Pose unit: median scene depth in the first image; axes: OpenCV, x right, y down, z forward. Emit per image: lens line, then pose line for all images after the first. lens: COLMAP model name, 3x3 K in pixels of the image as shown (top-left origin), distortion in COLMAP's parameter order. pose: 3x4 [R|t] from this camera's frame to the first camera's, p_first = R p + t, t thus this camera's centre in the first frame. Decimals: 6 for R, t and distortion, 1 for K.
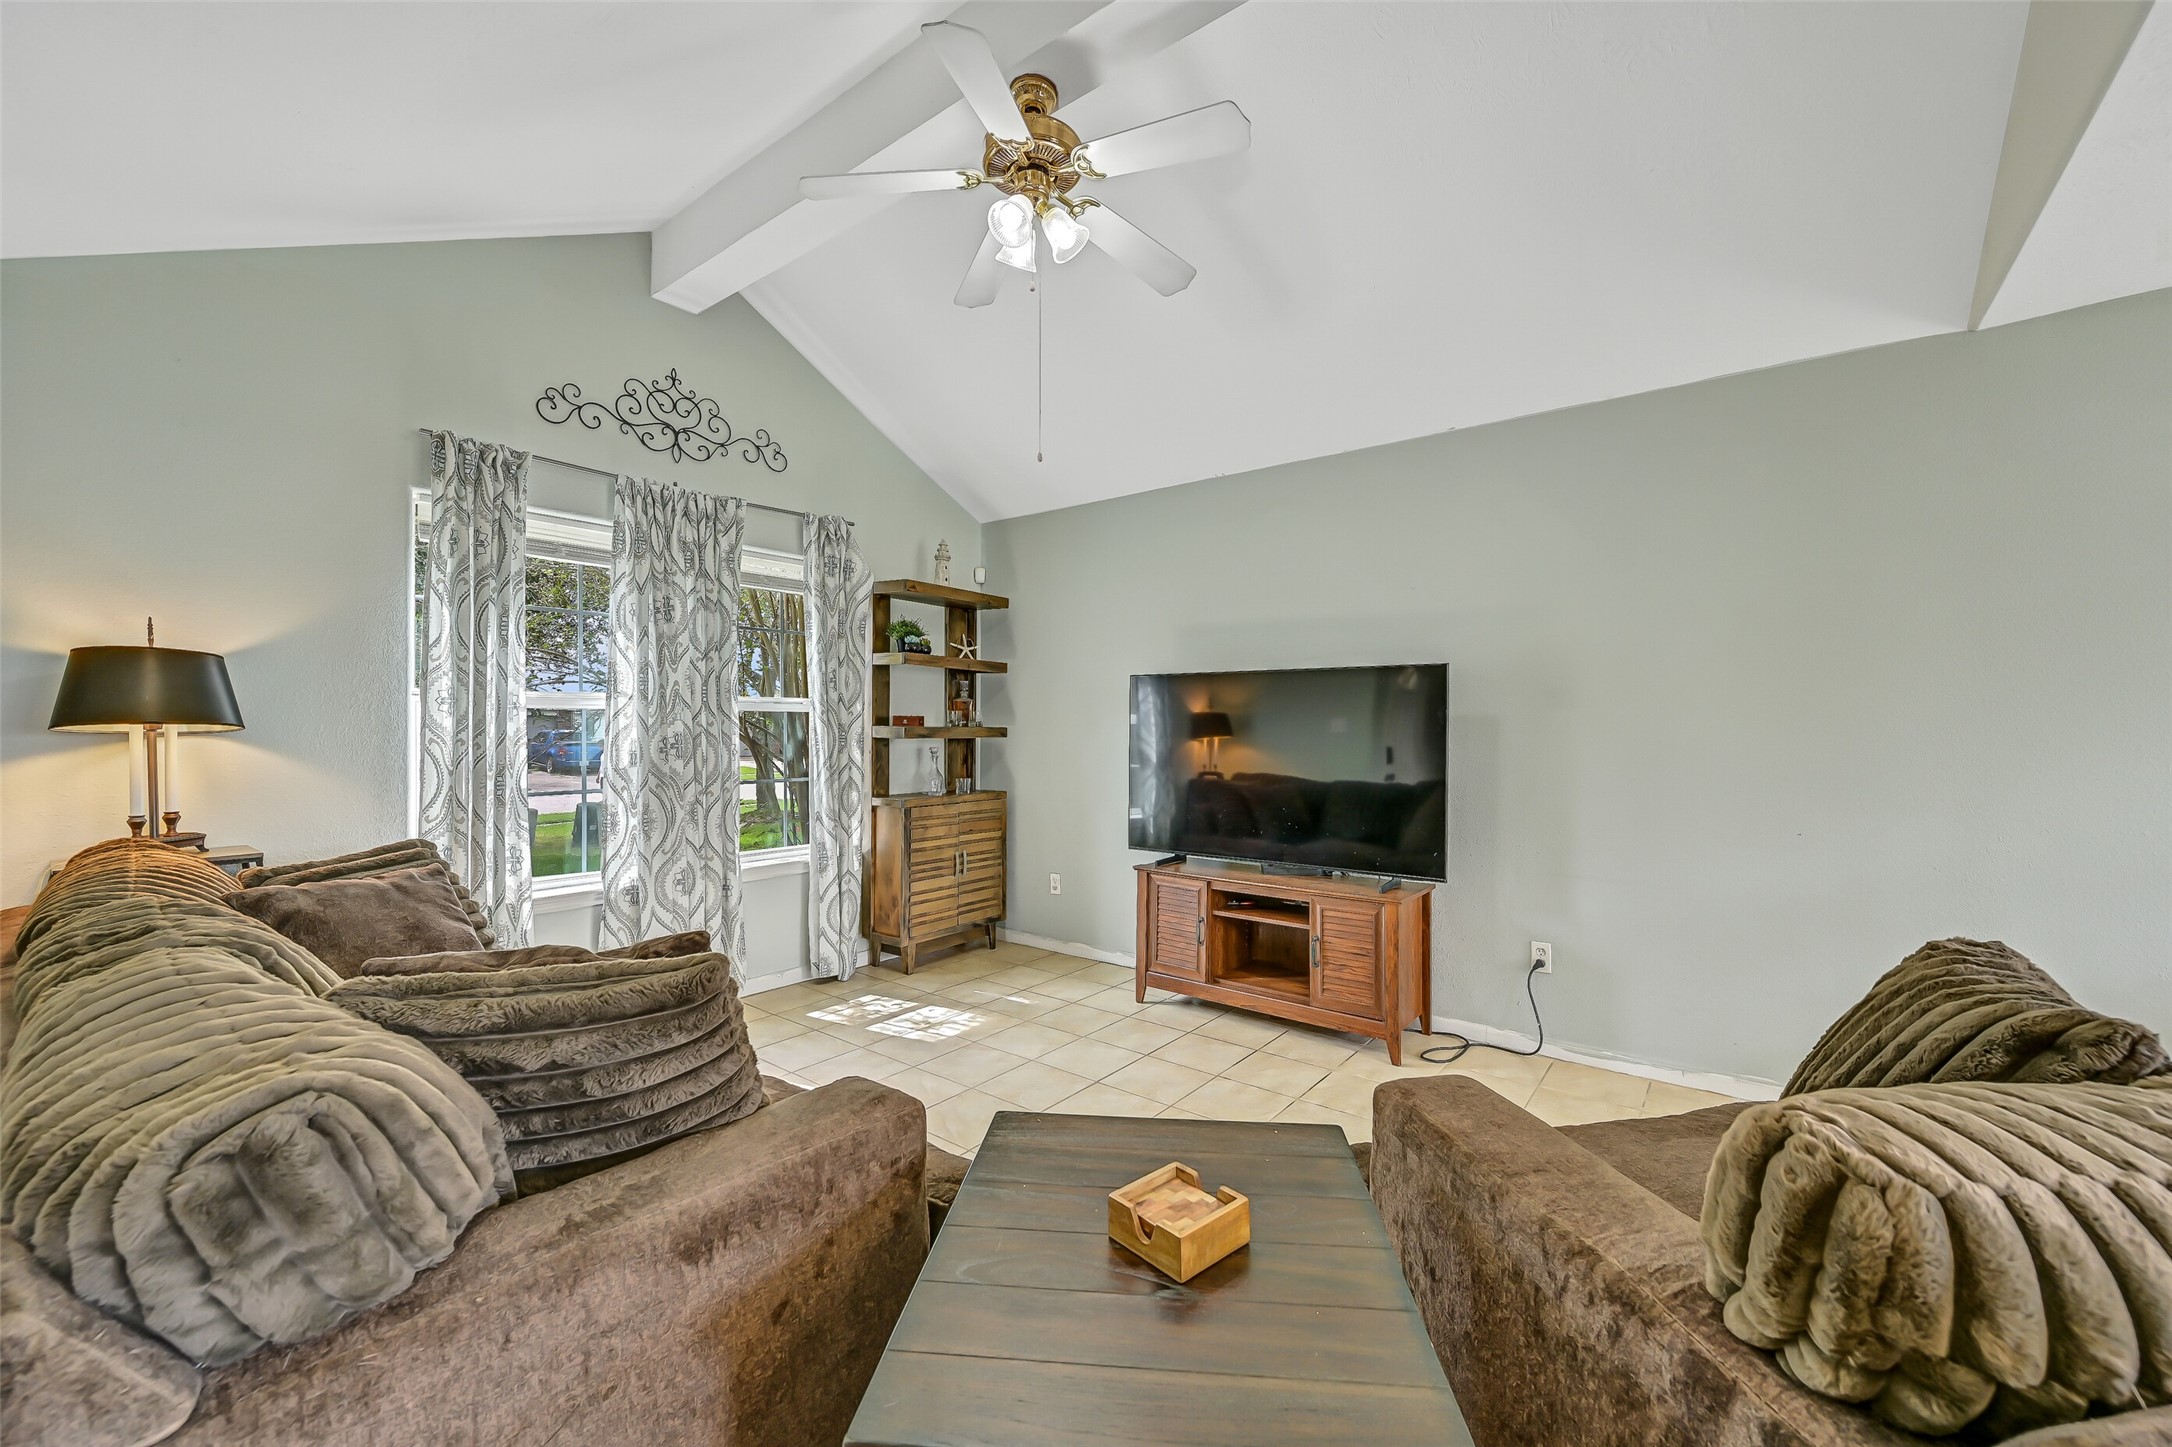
lens RADIAL K [[857.1, 0, 1099.8], [0, 857.1, 729.9], [0, 0, 1]] dist [-0.000516, 0.000463]
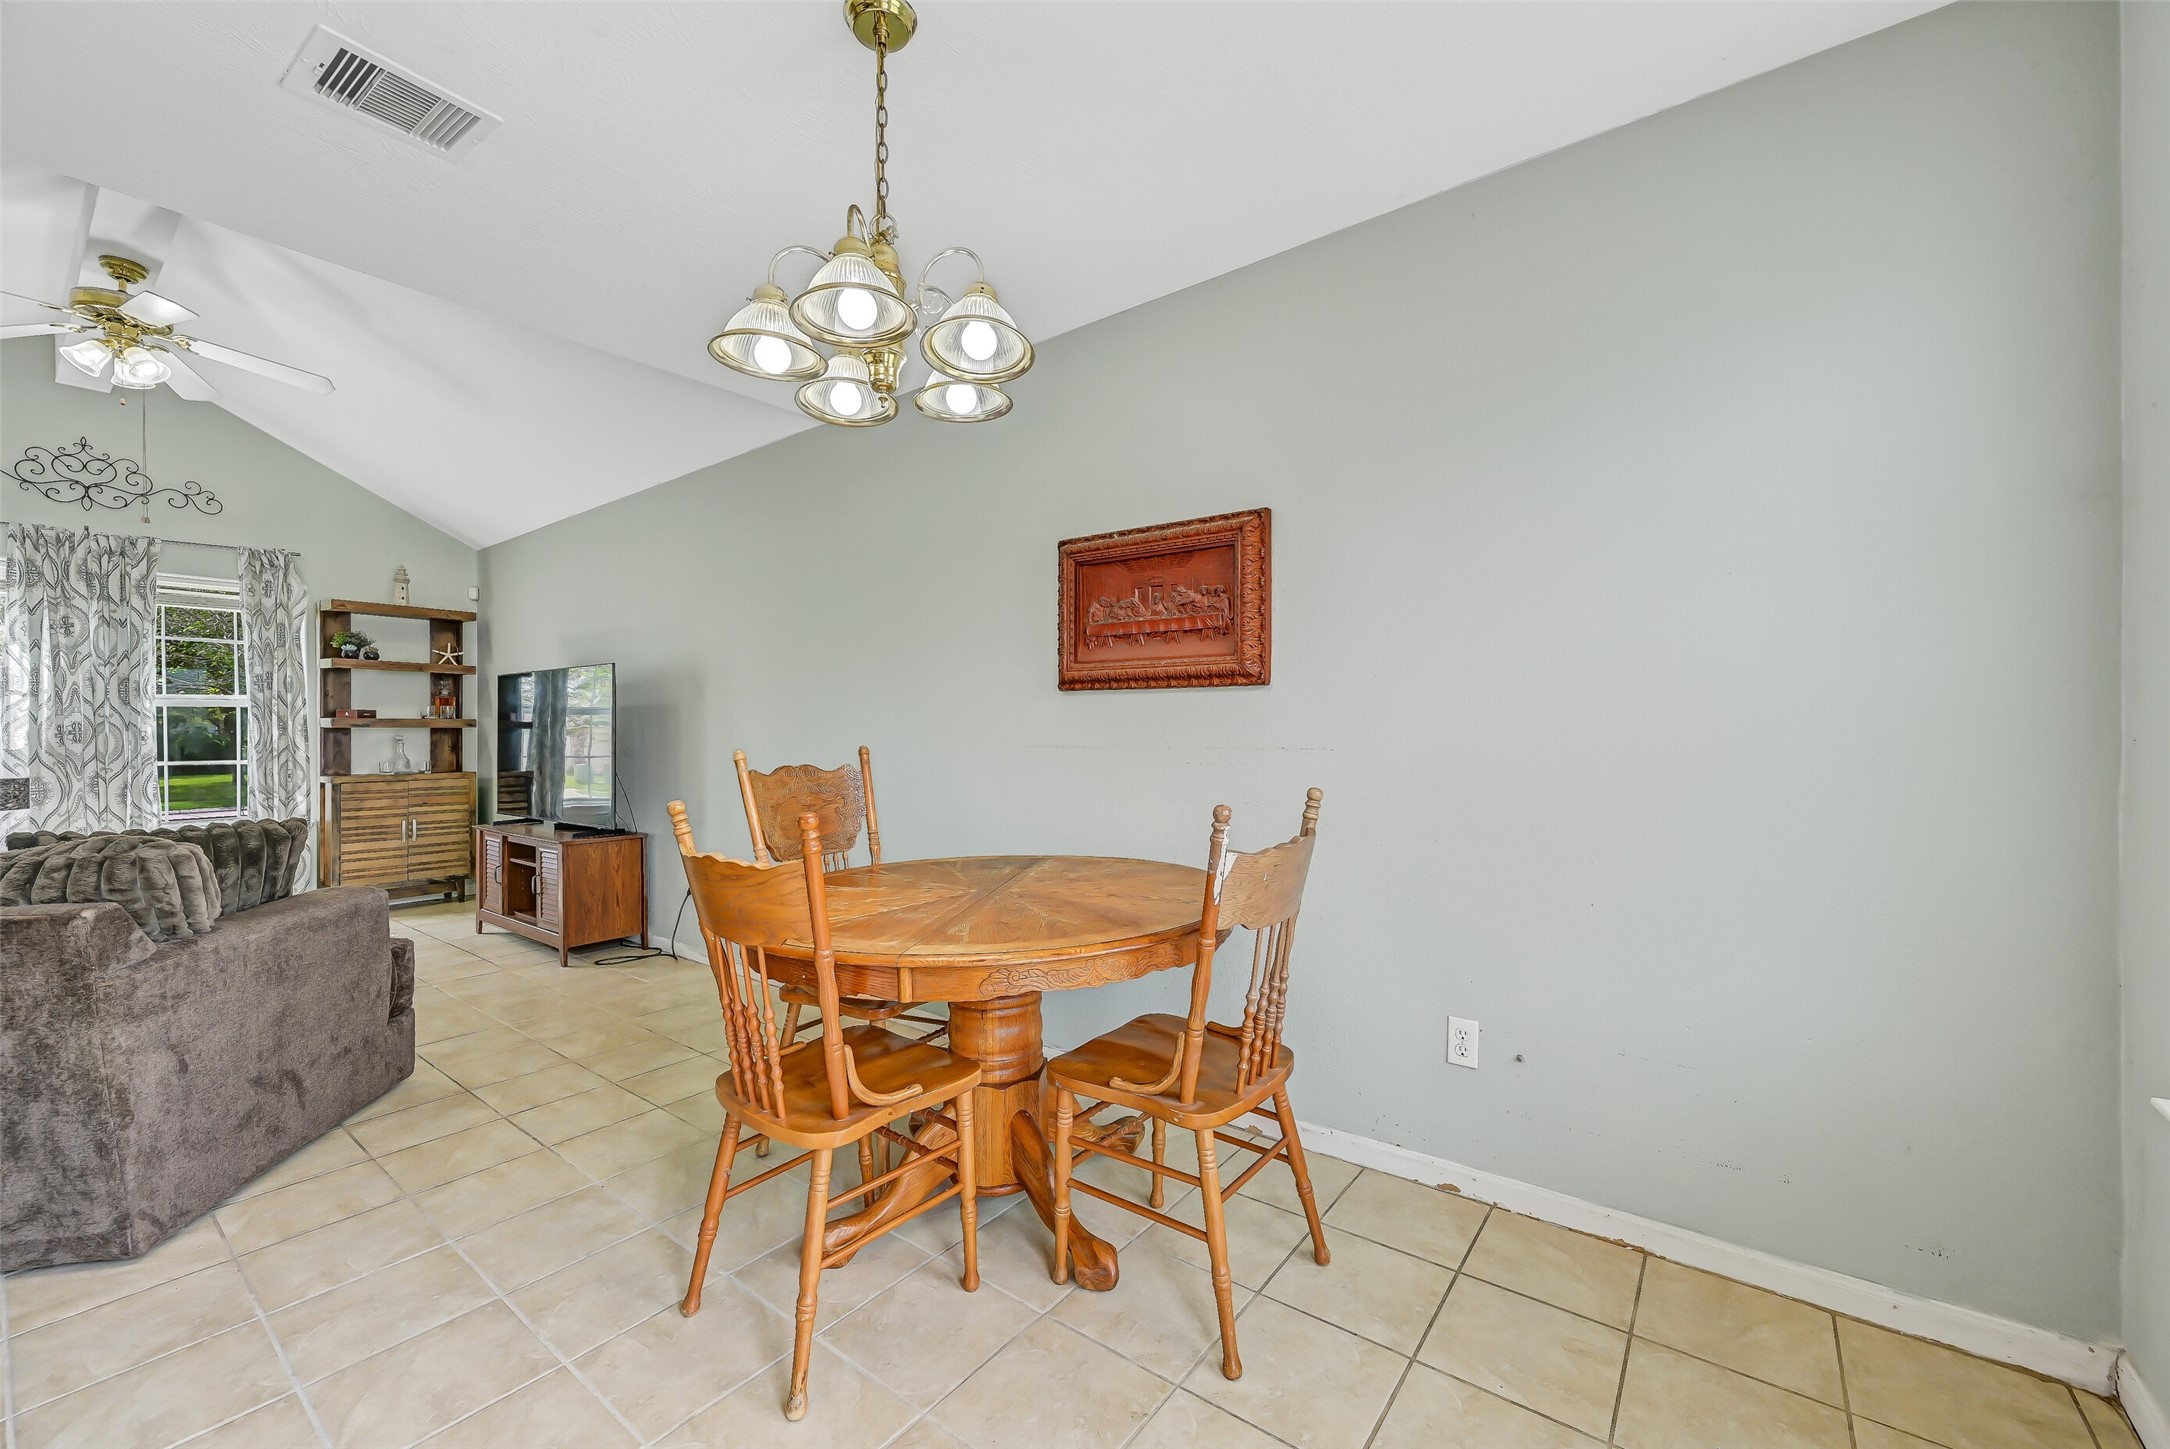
lens RADIAL K [[856.3, 0, 1098.8], [0, 856.3, 730.9], [0, 0, 1]] dist [-0.000516, 0.000463]
pose [[0.999969, -0.007725, 0.001235, 0.978939], [0.007728, 0.999967, -0.002470, 0.029436], [-0.001216, 0.002479, 0.999996, -0.266954]]
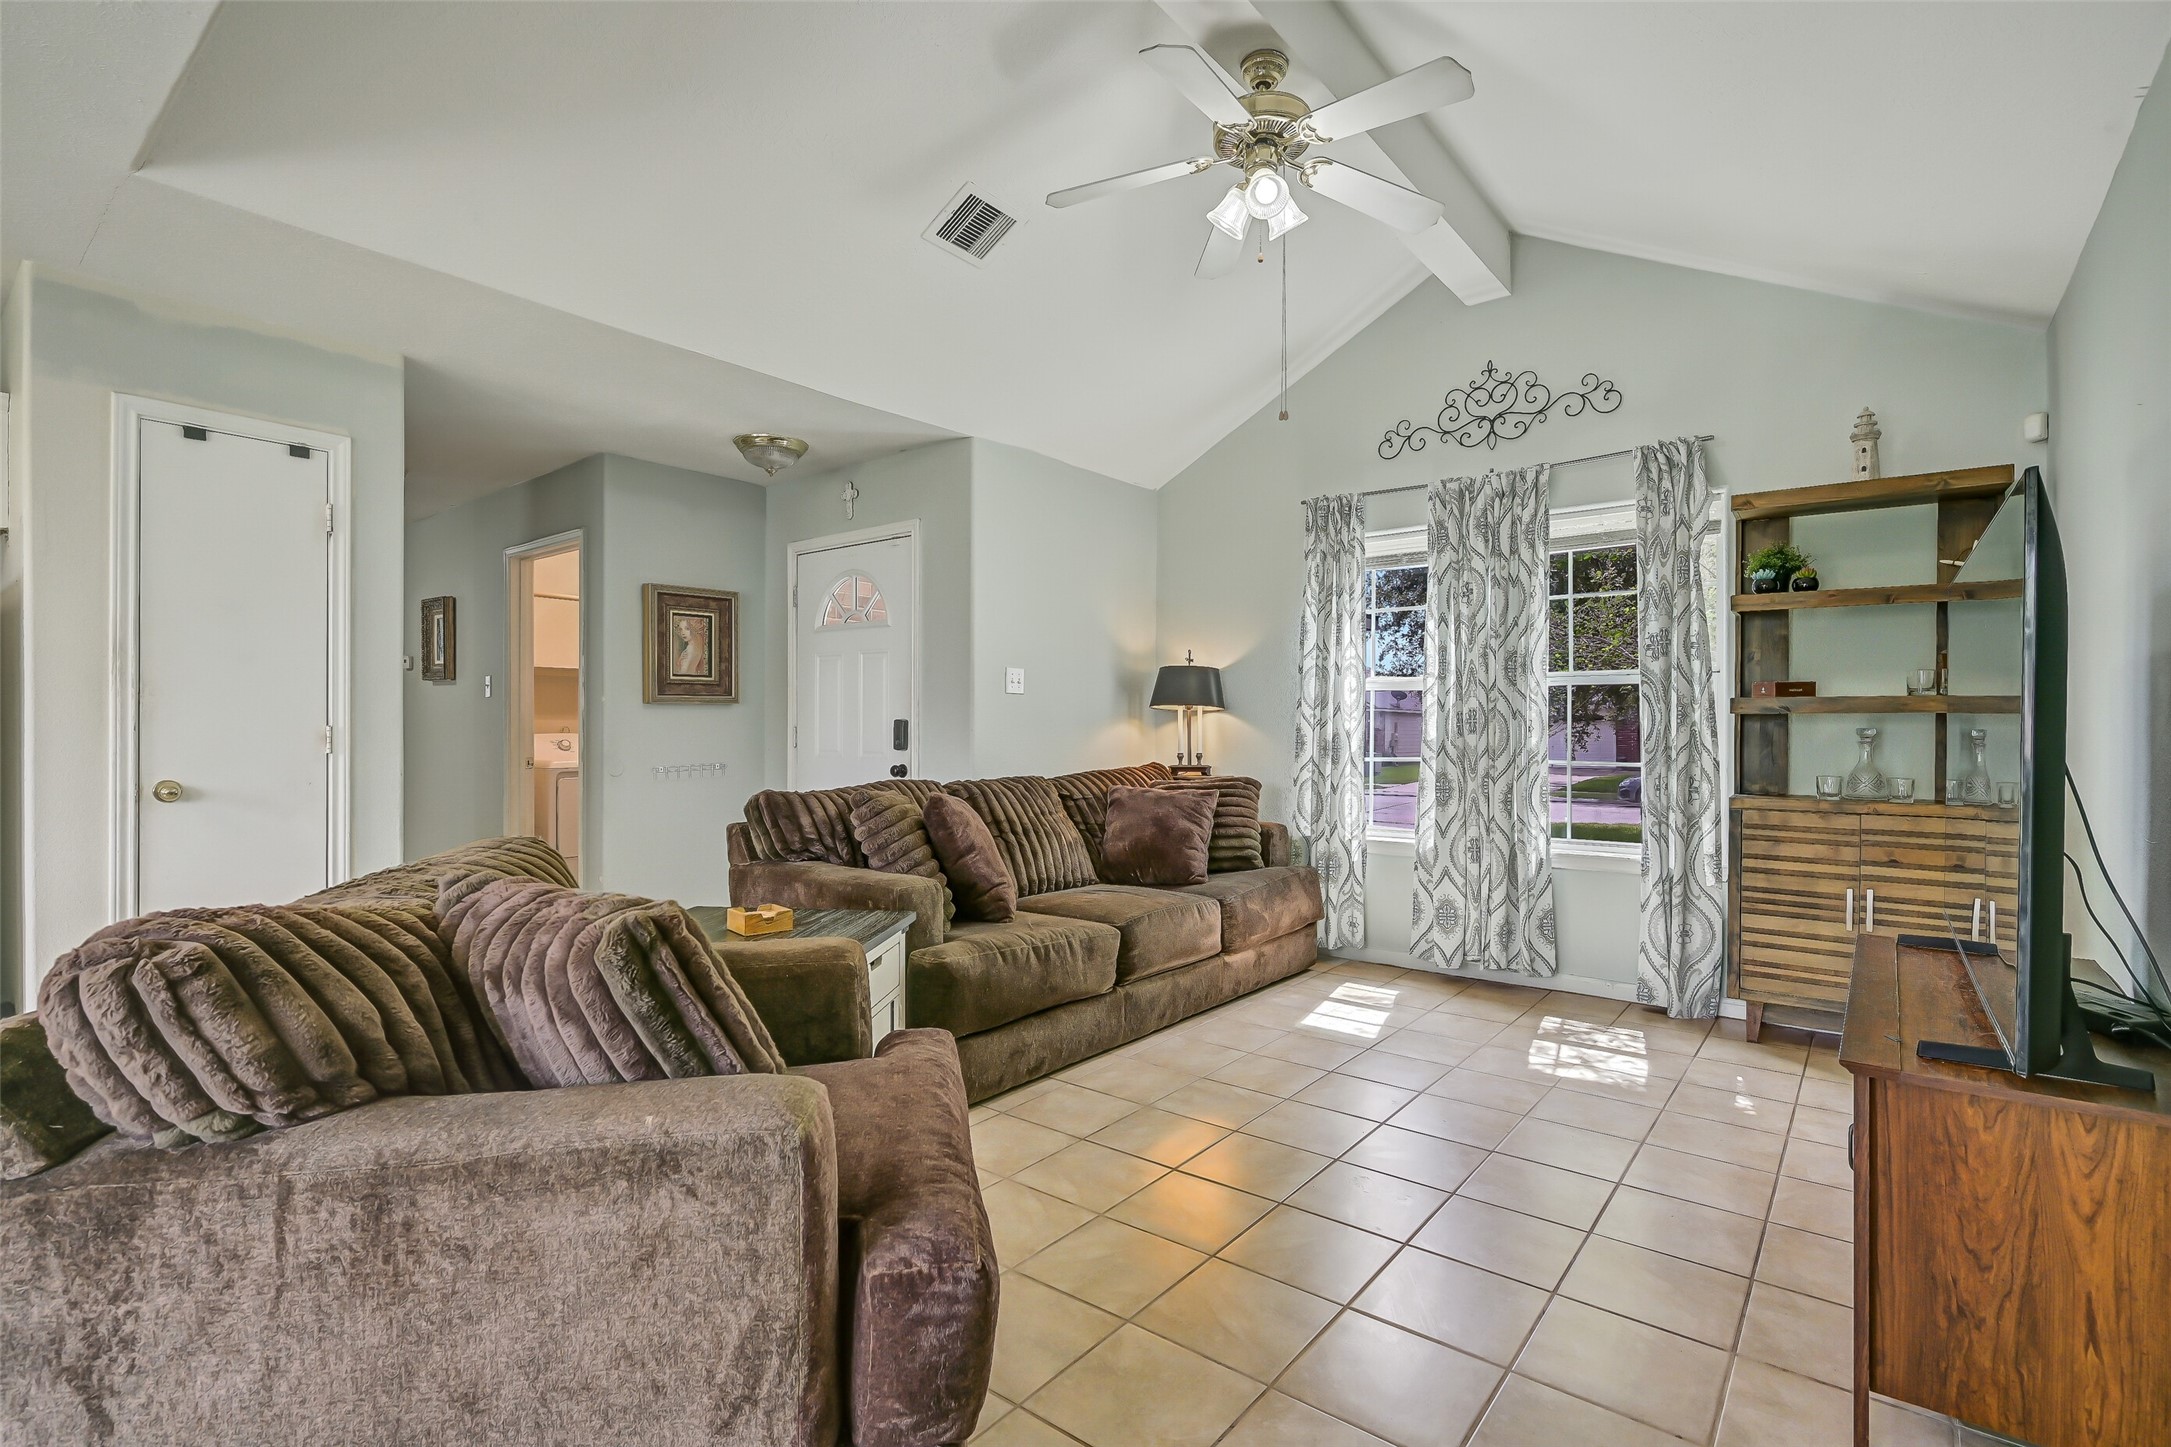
lens RADIAL K [[1003.9, 0, 1085.5], [0, 1003.9, 723.5], [0, 0, 1]] dist [0.003428, -0.000003]
pose [[-0.017503, -0.006779, -0.999824, 0.712705], [-0.006733, 0.999955, -0.006662, 0.031427], [0.999824, 0.006615, -0.017548, 0.515798]]
